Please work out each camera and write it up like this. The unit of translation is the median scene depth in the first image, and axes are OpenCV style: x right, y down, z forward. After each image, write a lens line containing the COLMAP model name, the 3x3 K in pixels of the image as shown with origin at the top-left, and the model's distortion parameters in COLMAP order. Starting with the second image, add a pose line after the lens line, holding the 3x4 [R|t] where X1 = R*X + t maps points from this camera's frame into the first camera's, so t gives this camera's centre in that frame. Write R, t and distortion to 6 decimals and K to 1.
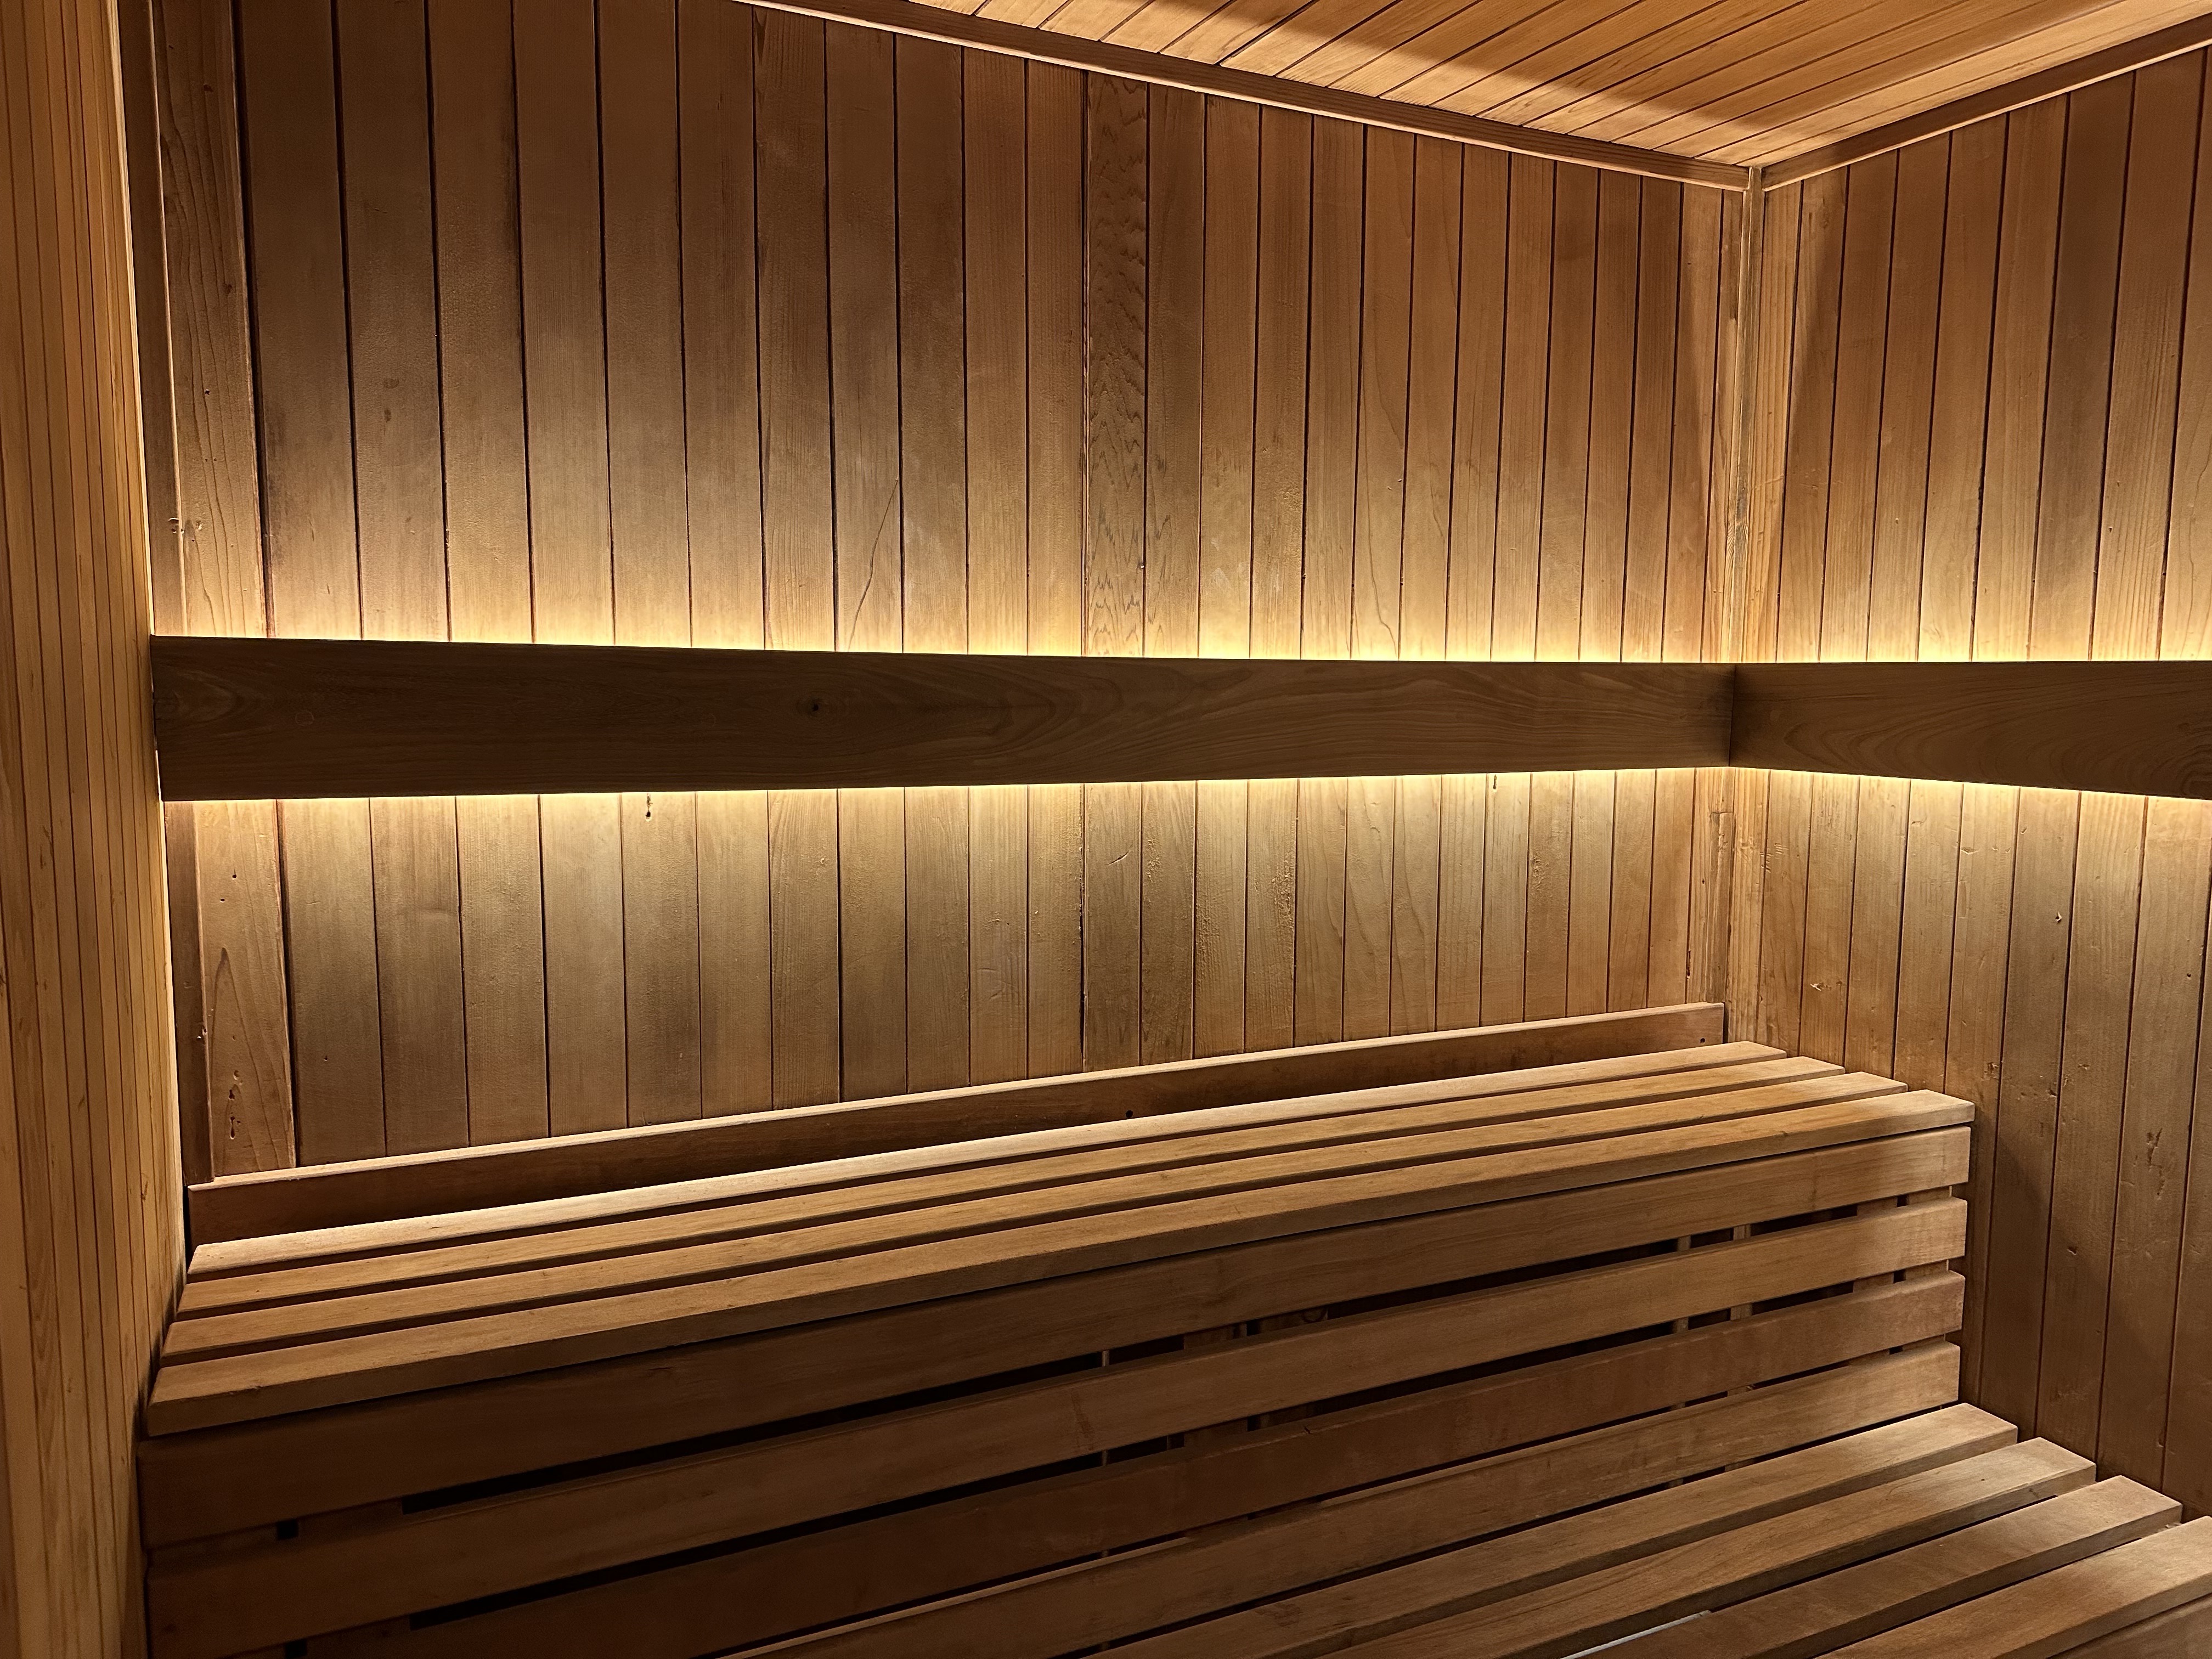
lens RADIAL K [[1571.9, 0, 1105.0], [0, 1571.9, 824.9], [0, 0, 1]] dist [-0.002837, 0.000087]
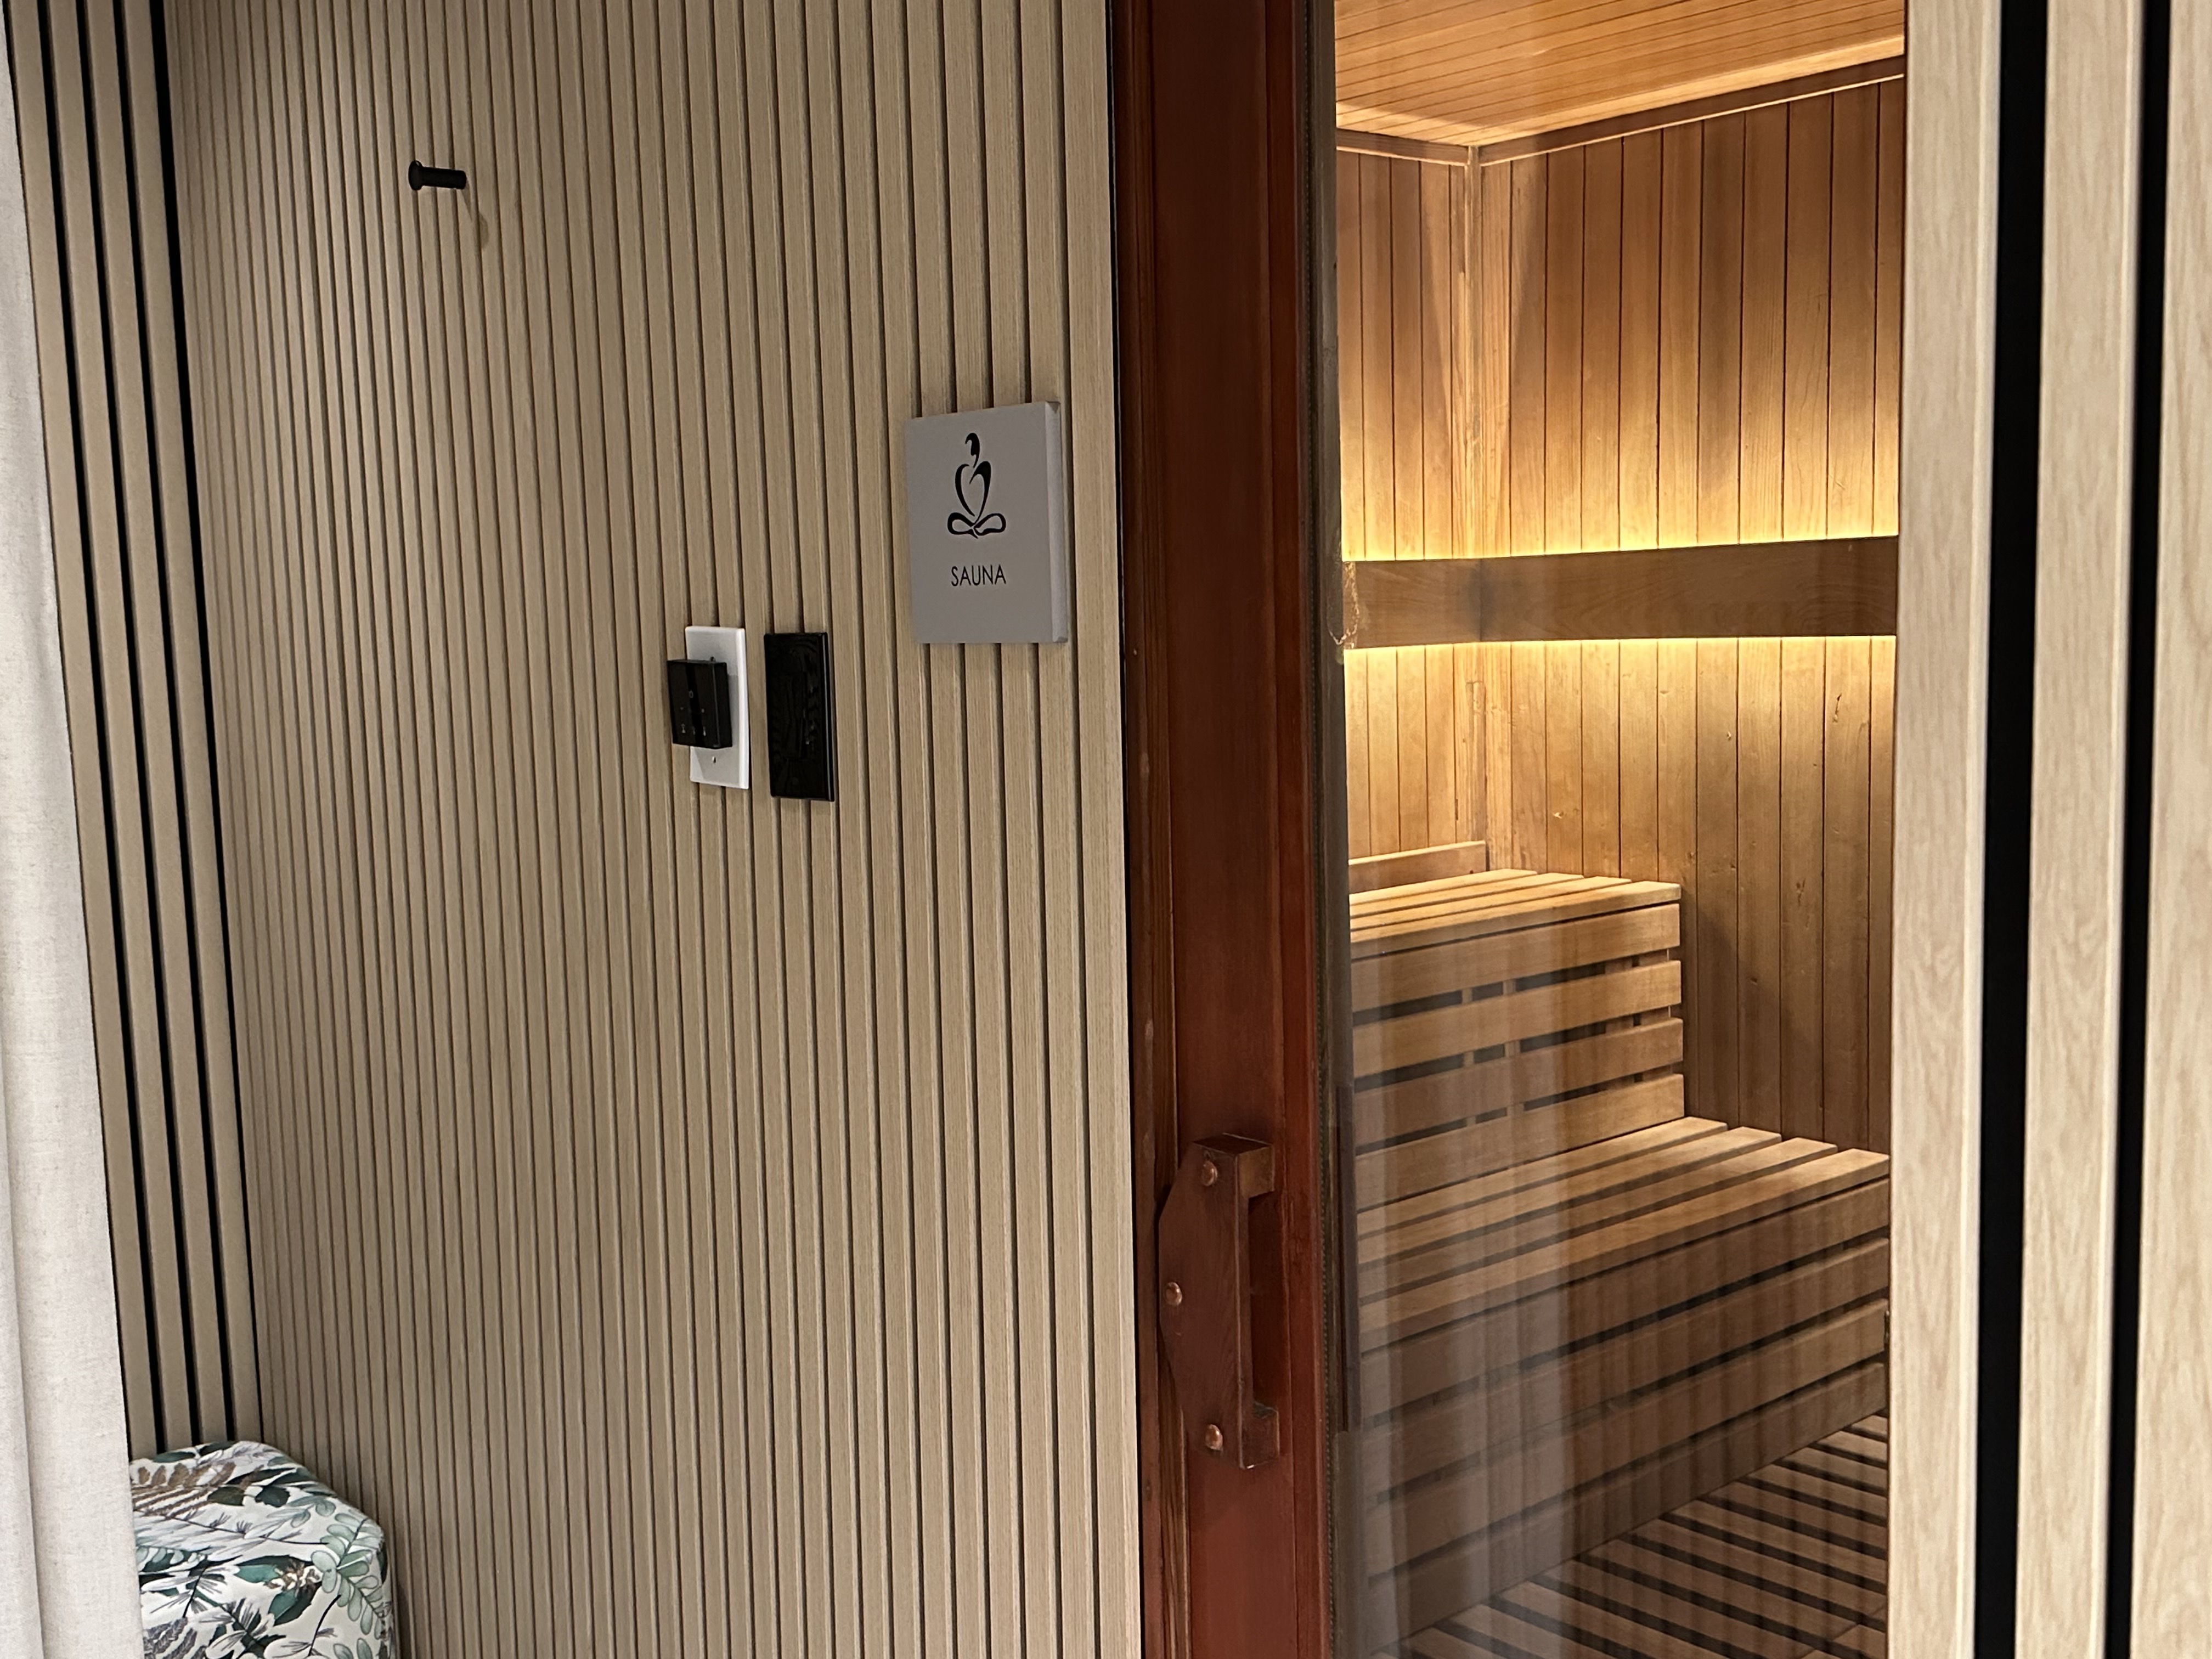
lens RADIAL K [[2294.9, 0, 1105.7], [0, 2294.9, 832.8], [0, 0, 1]] dist [0.119191, 0.000000]
pose [[0.959845, -0.063428, 0.273266, -0.400585], [0.063889, 0.997931, 0.007222, 0.082856], [-0.273158, 0.010527, 0.961912, -0.673825]]
